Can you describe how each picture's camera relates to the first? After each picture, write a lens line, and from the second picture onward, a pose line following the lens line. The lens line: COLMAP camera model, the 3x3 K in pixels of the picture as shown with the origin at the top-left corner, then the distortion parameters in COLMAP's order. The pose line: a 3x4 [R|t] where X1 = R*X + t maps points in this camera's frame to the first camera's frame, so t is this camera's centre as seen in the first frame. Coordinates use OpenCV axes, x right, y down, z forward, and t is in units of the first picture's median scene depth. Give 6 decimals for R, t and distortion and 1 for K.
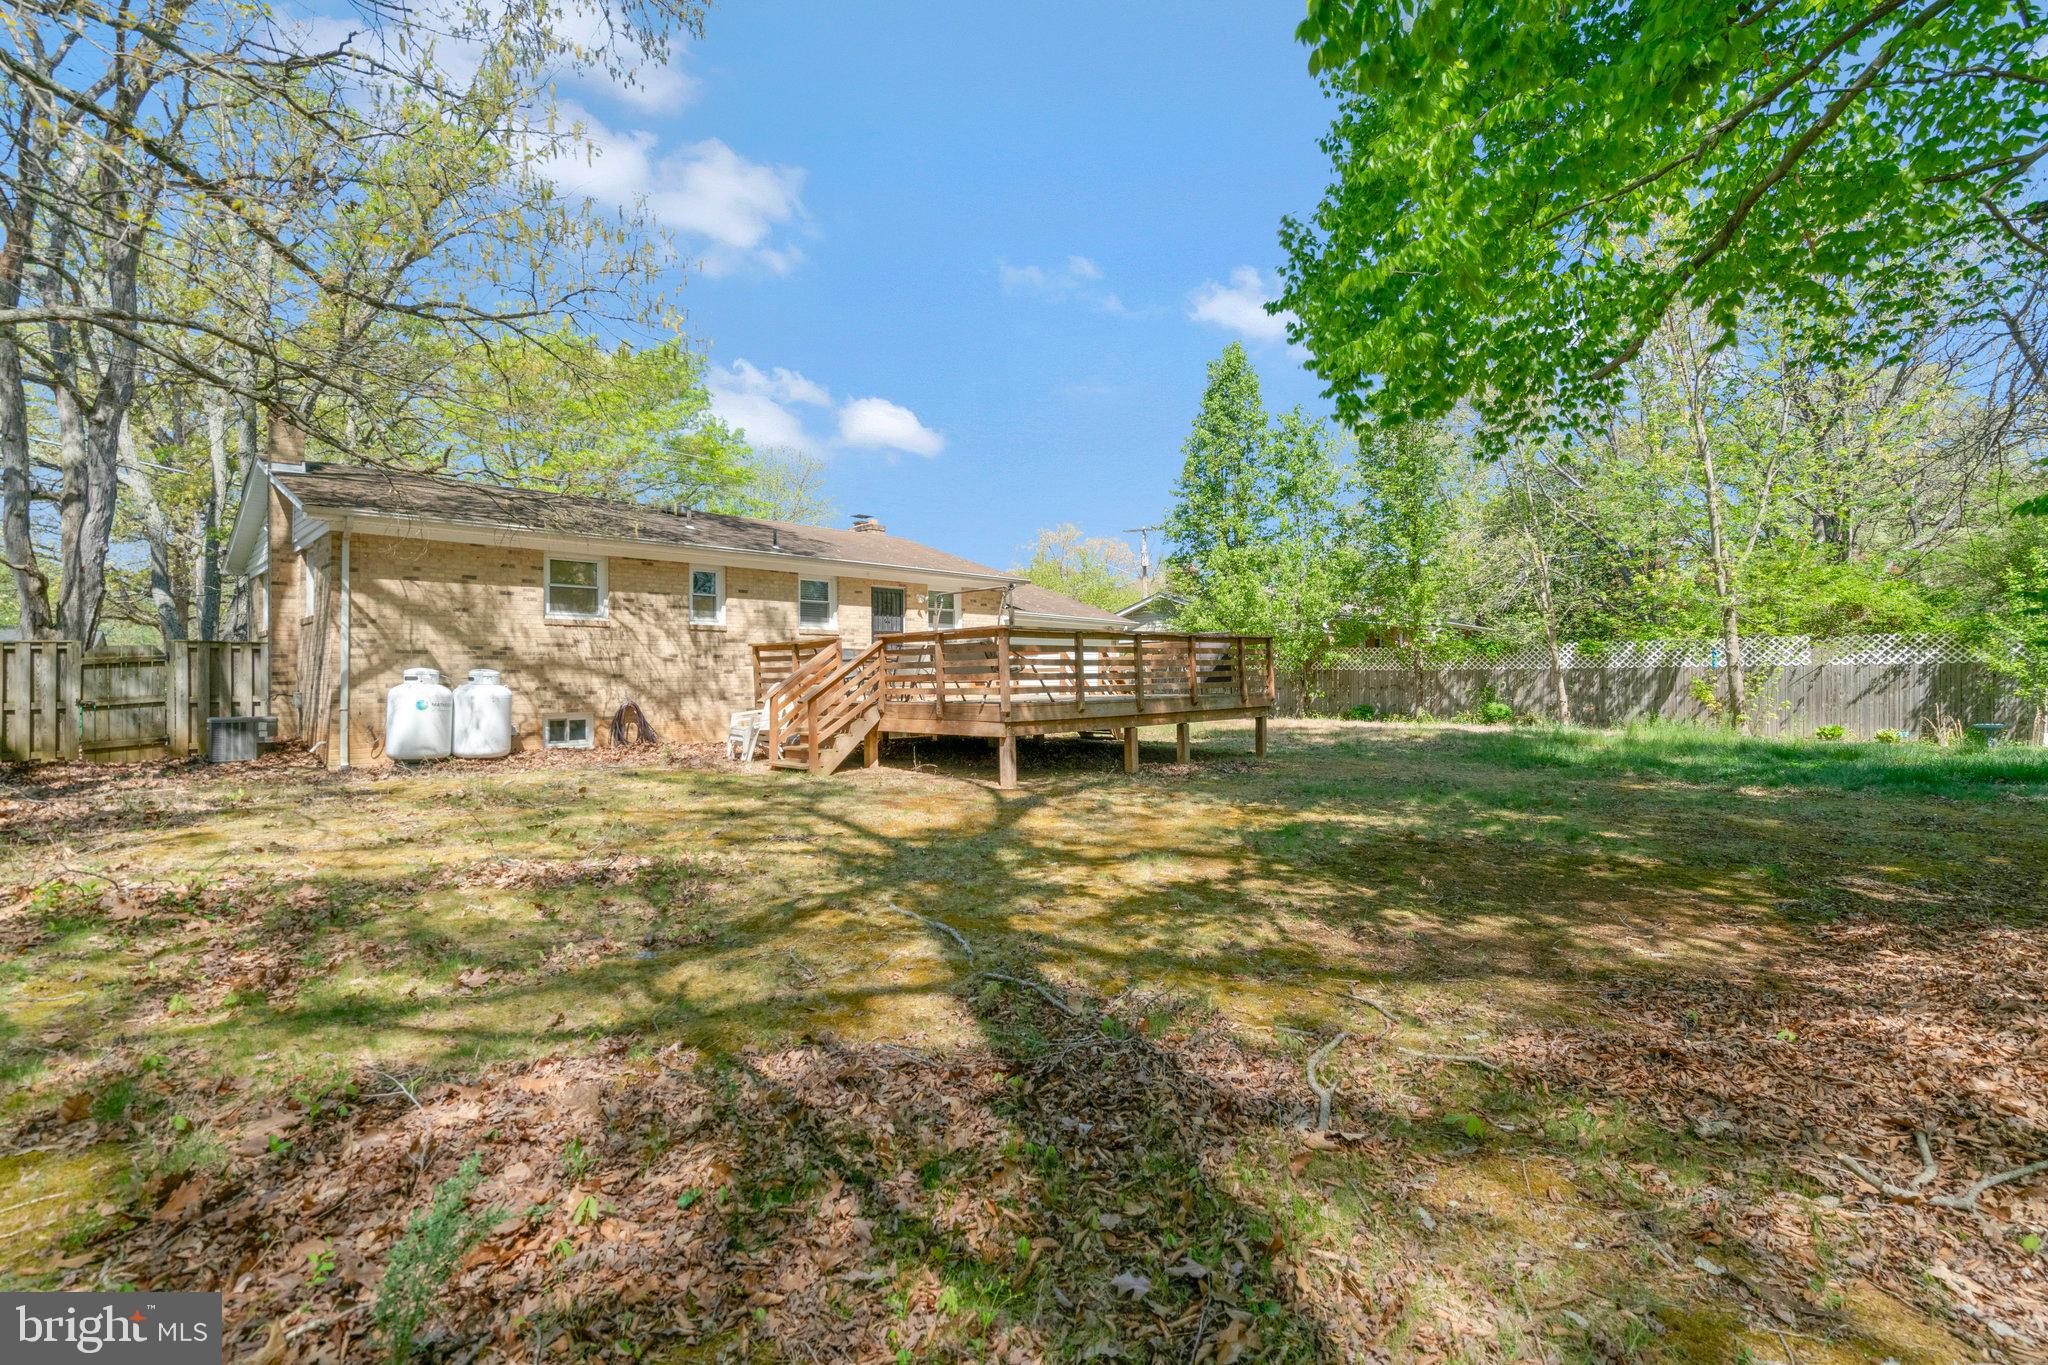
lens RADIAL K [[925.3, 0, 1031.6], [0, 925.3, 659.5], [0, 0, 1]] dist [-0.001982, -0.000670]
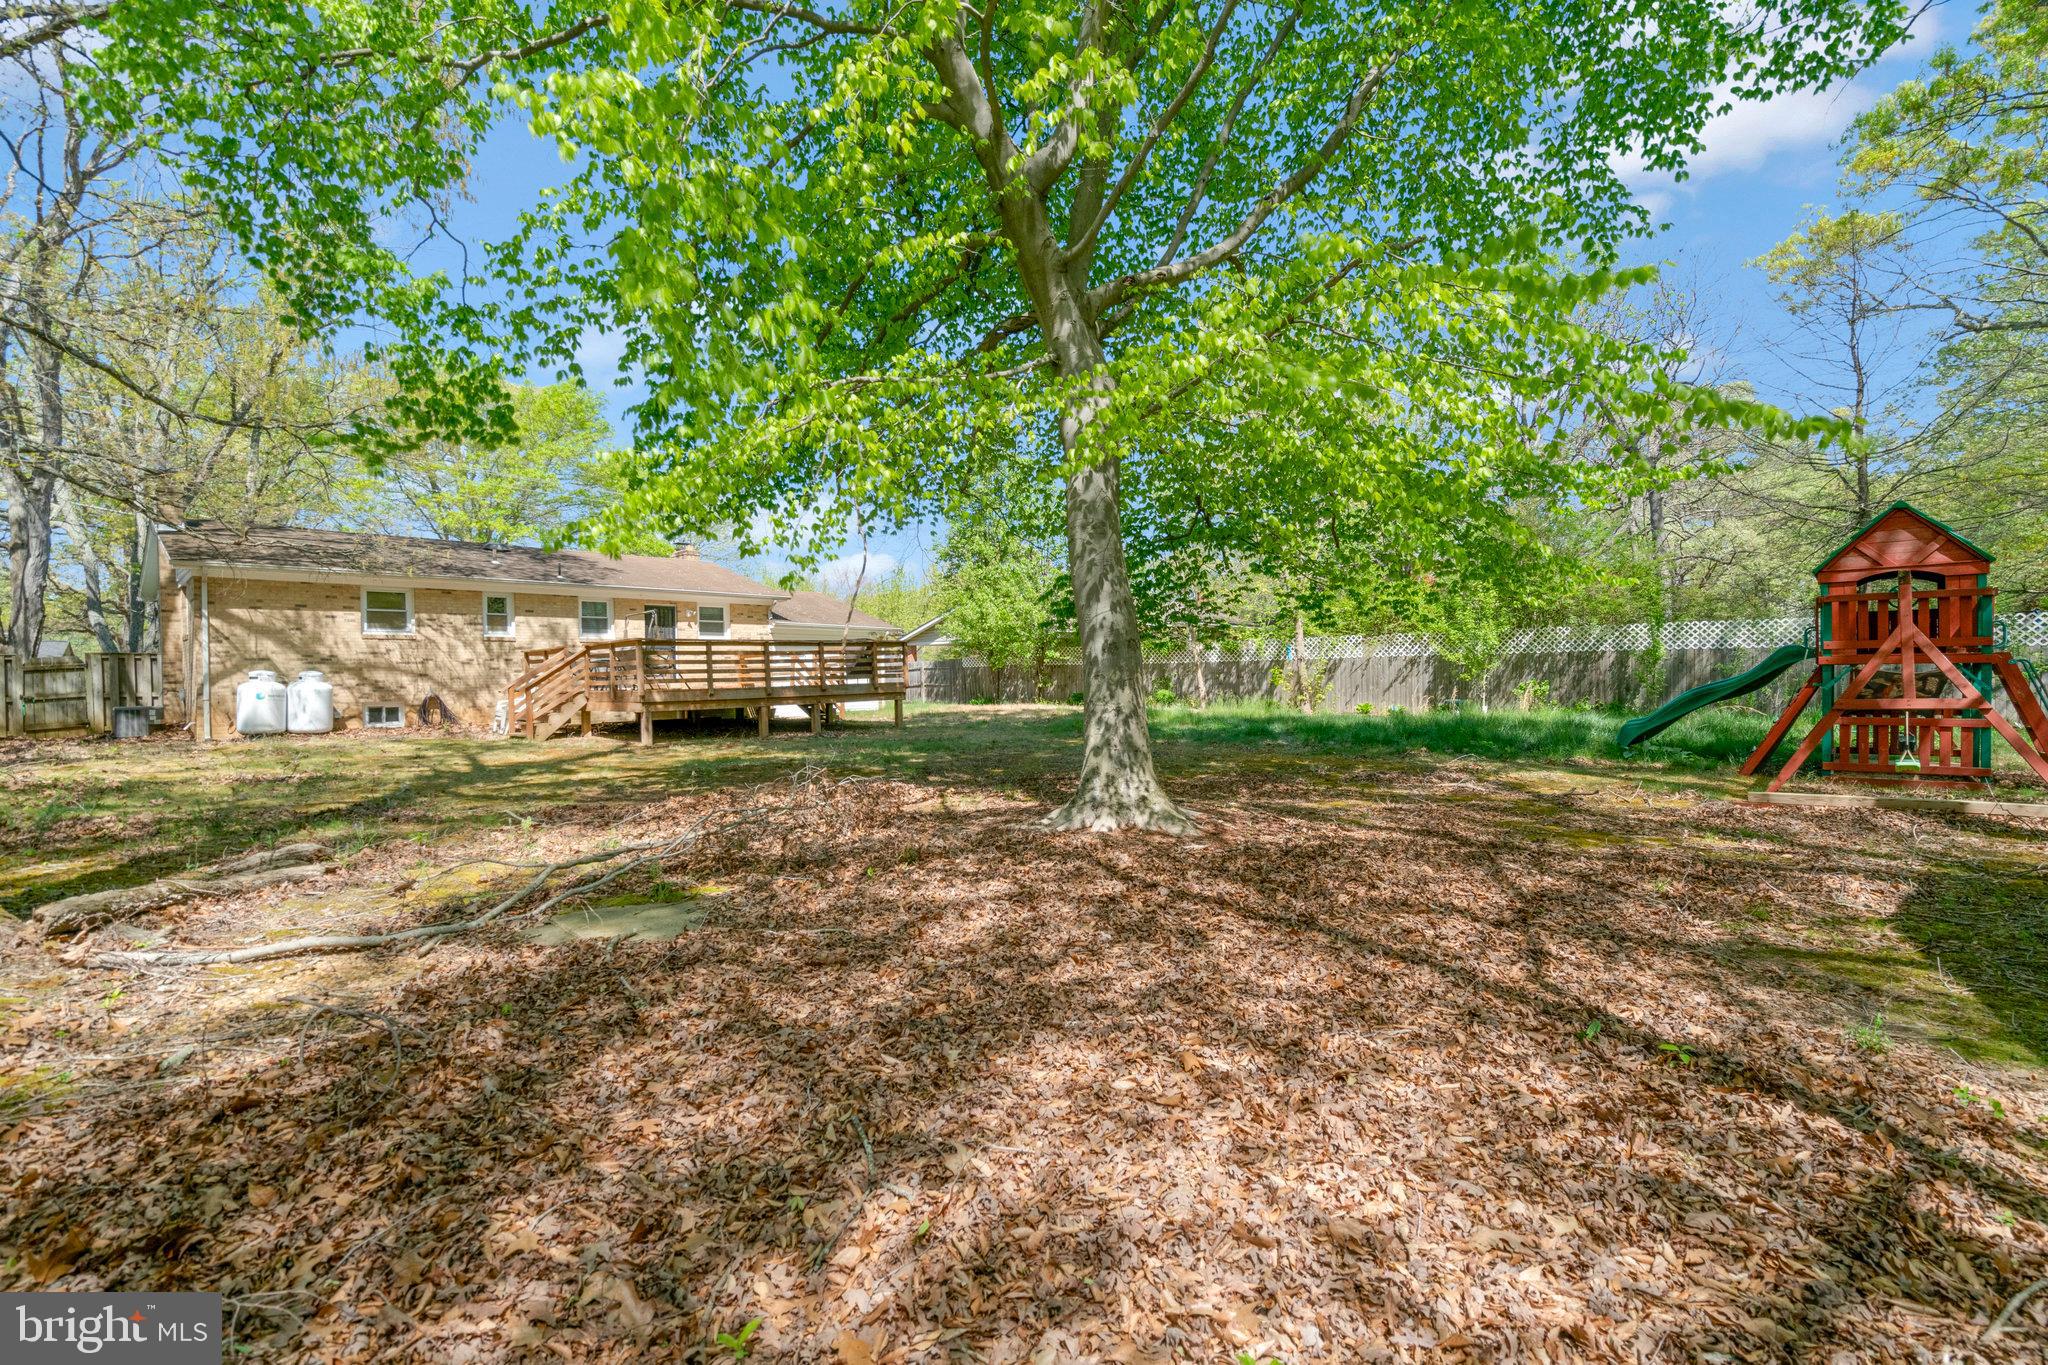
lens RADIAL K [[898.7, 0, 1013.5], [0, 898.7, 676.4], [0, 0, 1]] dist [-0.001189, 0.000100]
pose [[0.999868, -0.010165, 0.012677, 0.431882], [0.009904, 0.999740, 0.020524, 0.001397], [-0.012883, -0.020396, 0.999709, -0.361809]]
